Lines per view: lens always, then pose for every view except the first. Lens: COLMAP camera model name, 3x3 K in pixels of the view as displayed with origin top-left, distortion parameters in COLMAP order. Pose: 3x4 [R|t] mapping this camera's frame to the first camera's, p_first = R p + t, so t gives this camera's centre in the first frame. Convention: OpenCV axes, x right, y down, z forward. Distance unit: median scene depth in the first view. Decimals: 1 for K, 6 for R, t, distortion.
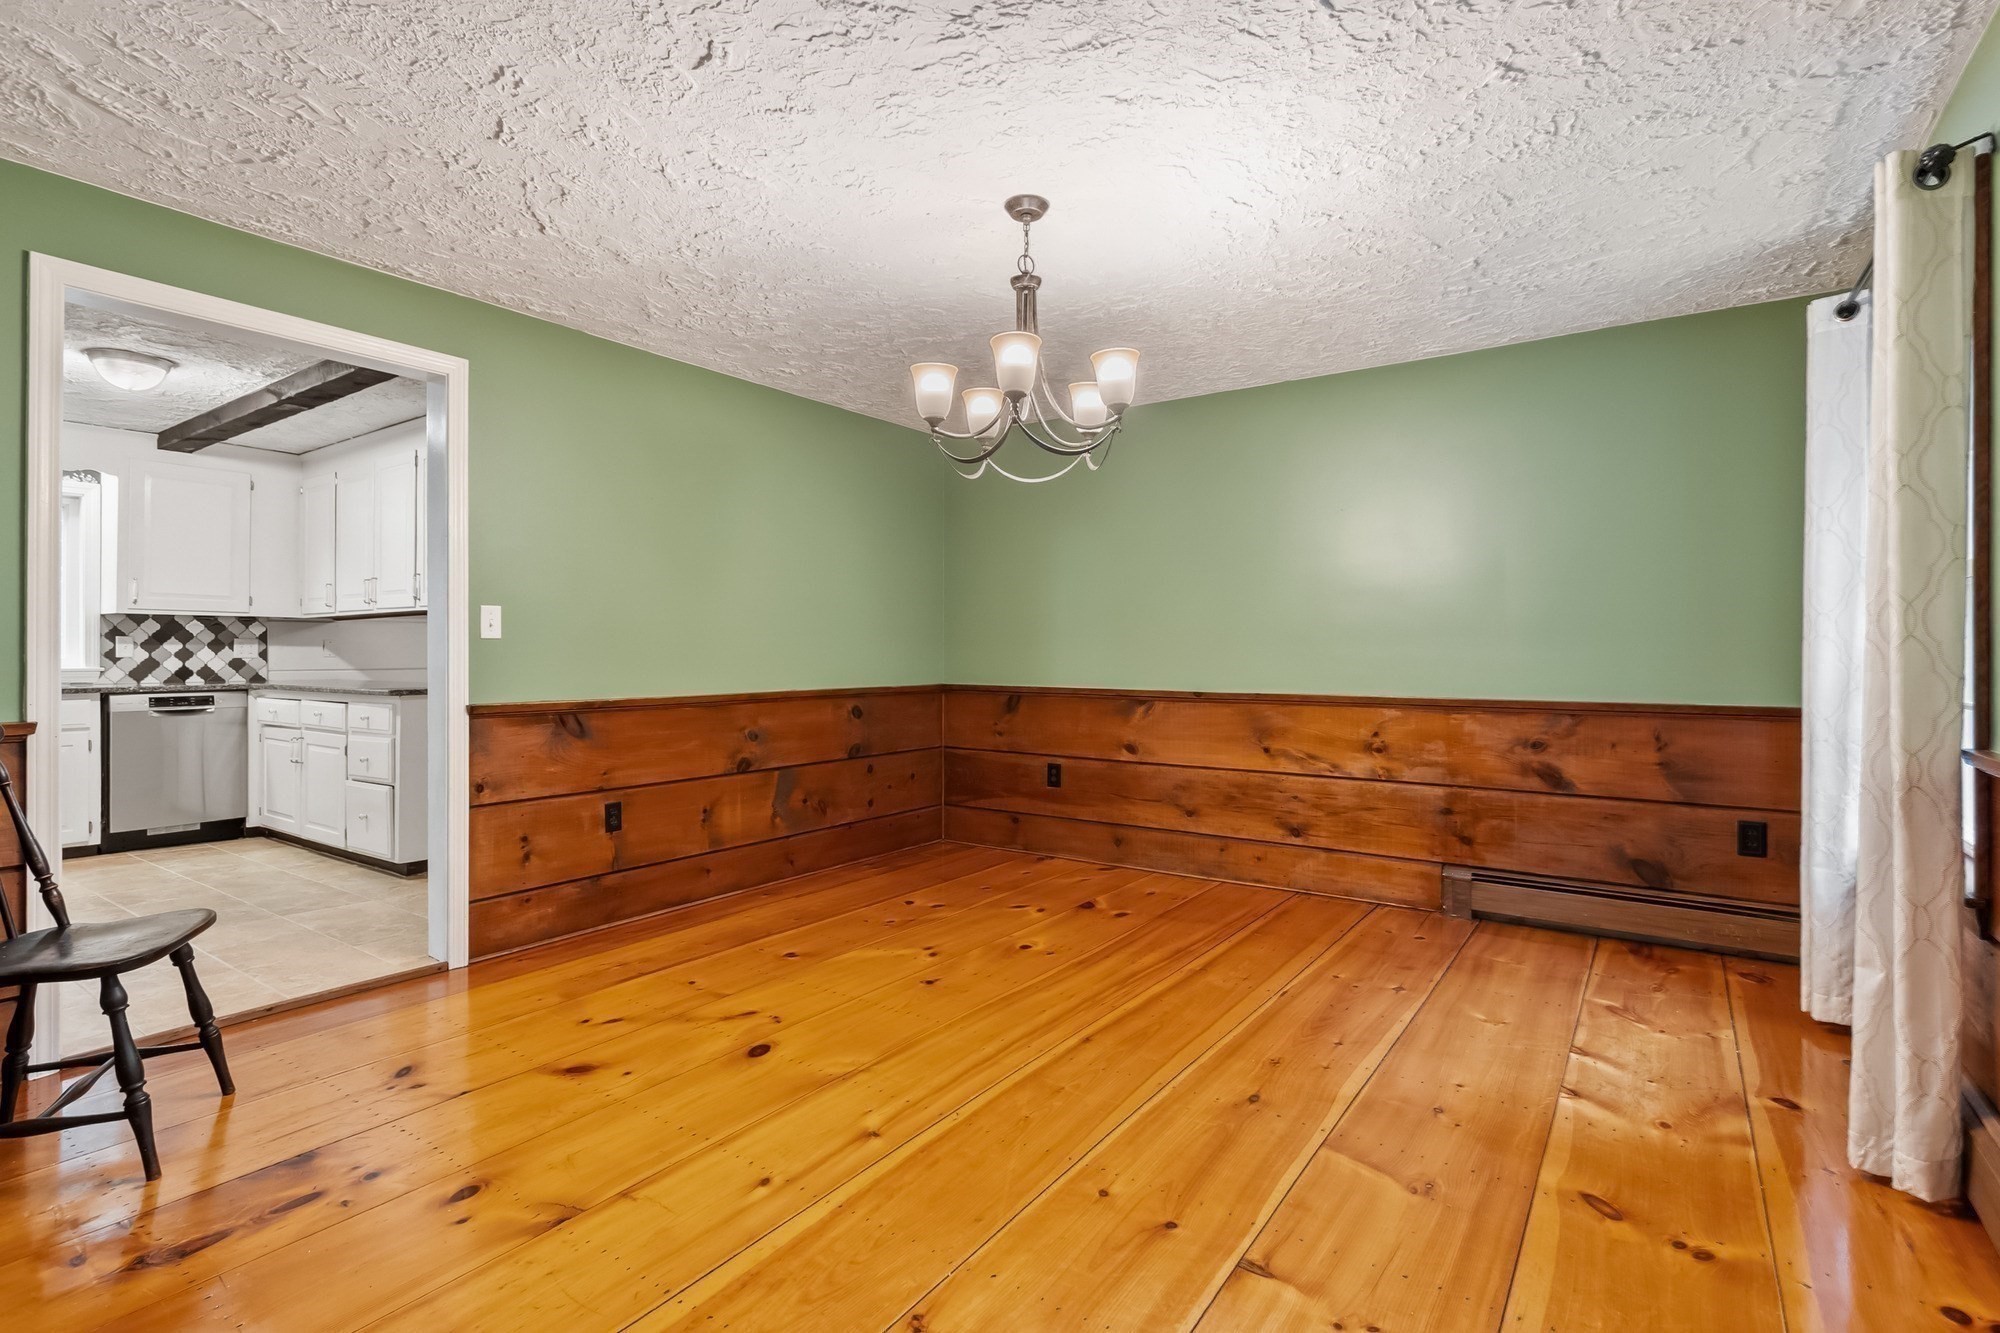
lens RADIAL K [[935.2, 0, 980.3], [0, 935.2, 648.1], [0, 0, 1]] dist [0.003215, -0.001537]
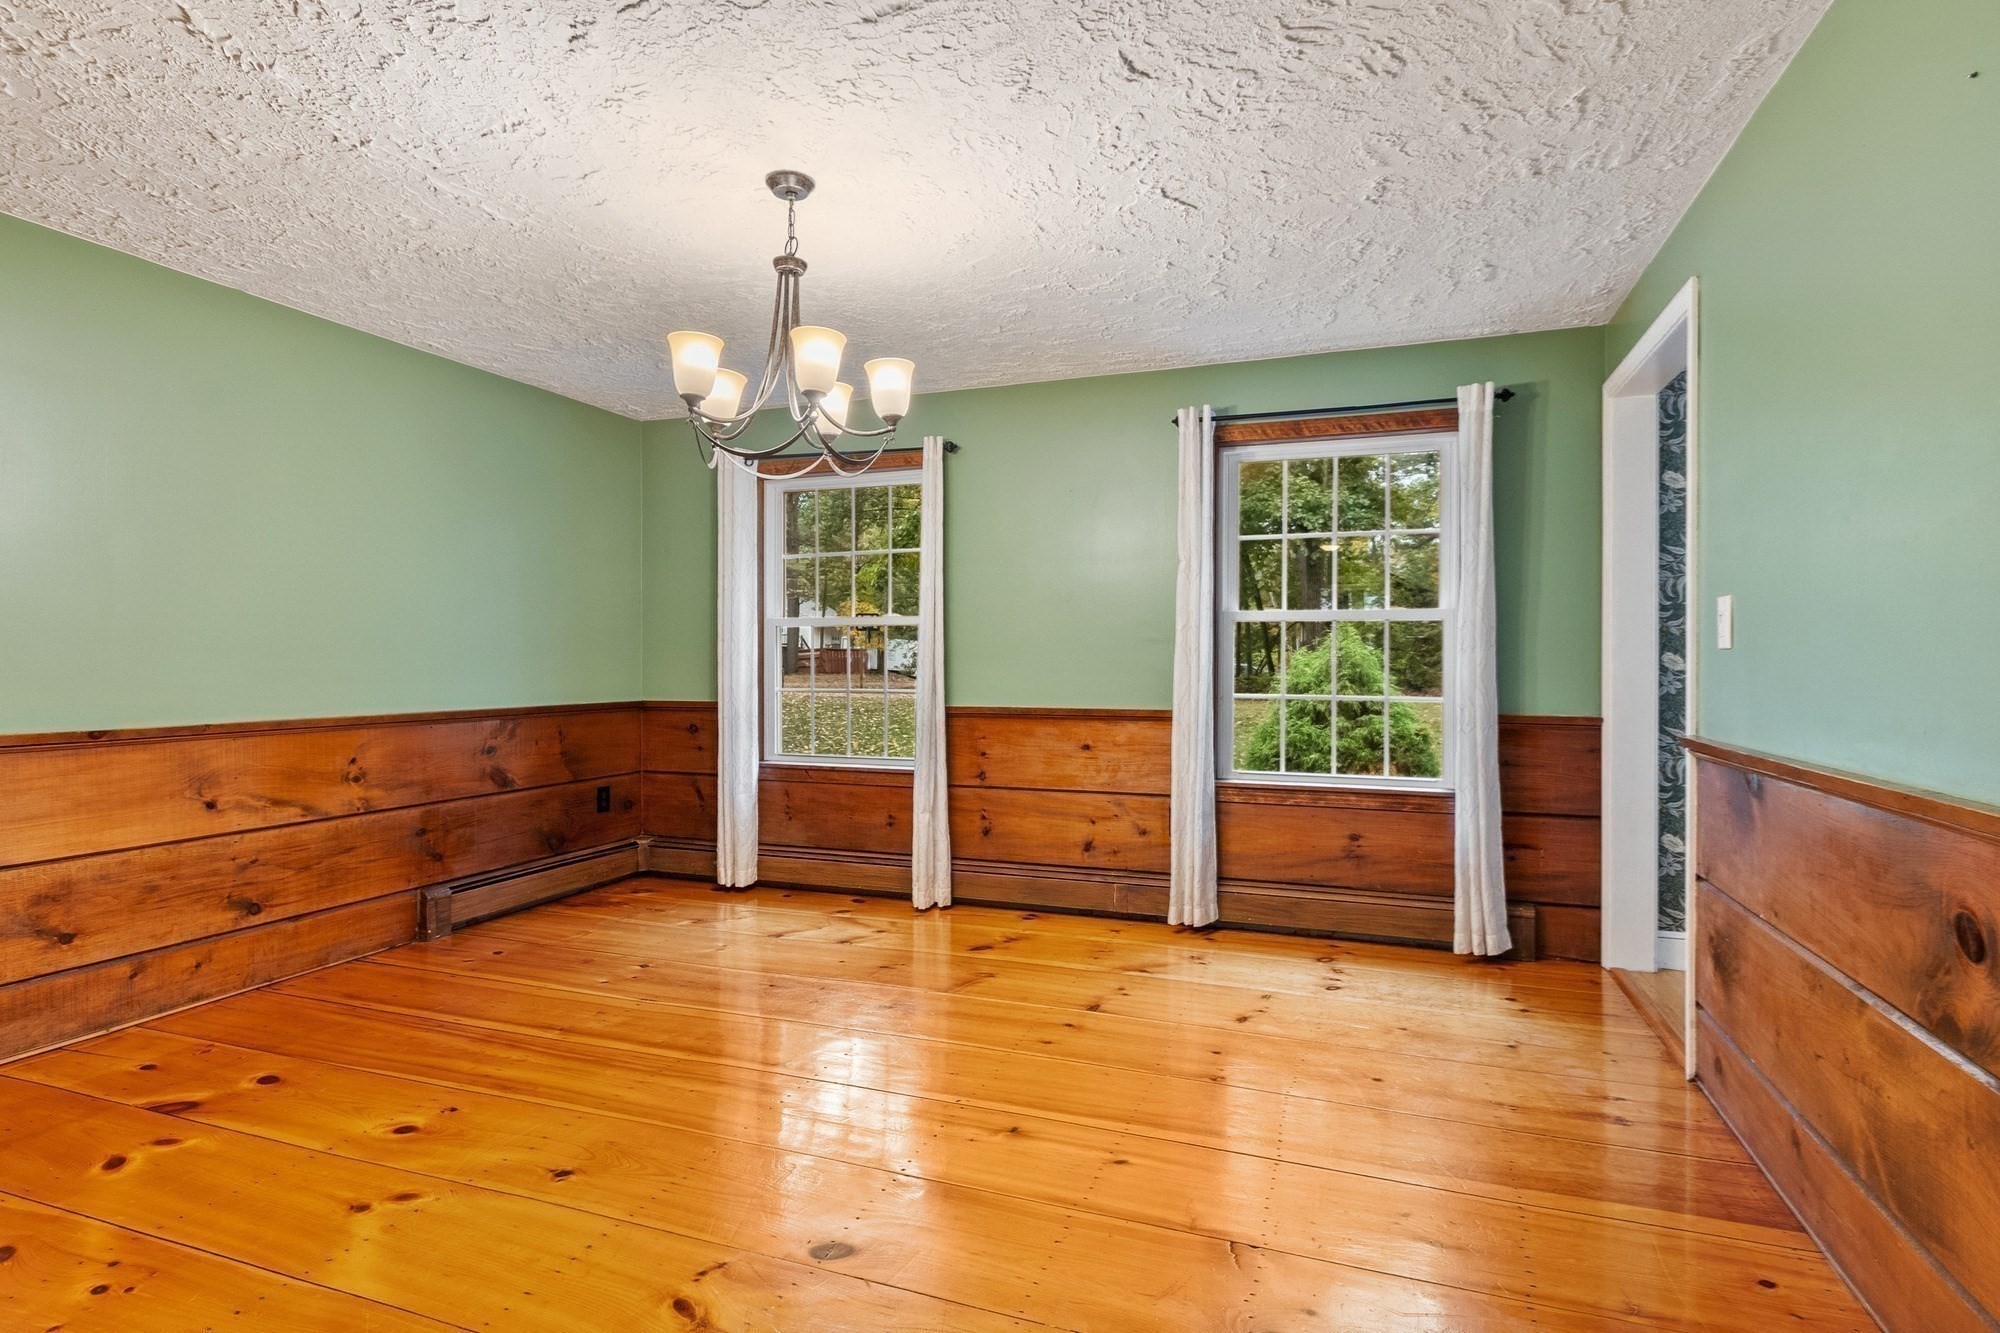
lens RADIAL K [[977.3, 0, 1018.1], [0, 977.3, 660.9], [0, 0, 1]] dist [0.001707, -0.001442]
pose [[-0.260672, -0.000951, 0.965427, -0.643740], [-0.005850, 0.999983, -0.000595, -0.001824], [-0.965410, -0.005802, -0.260673, 0.707143]]
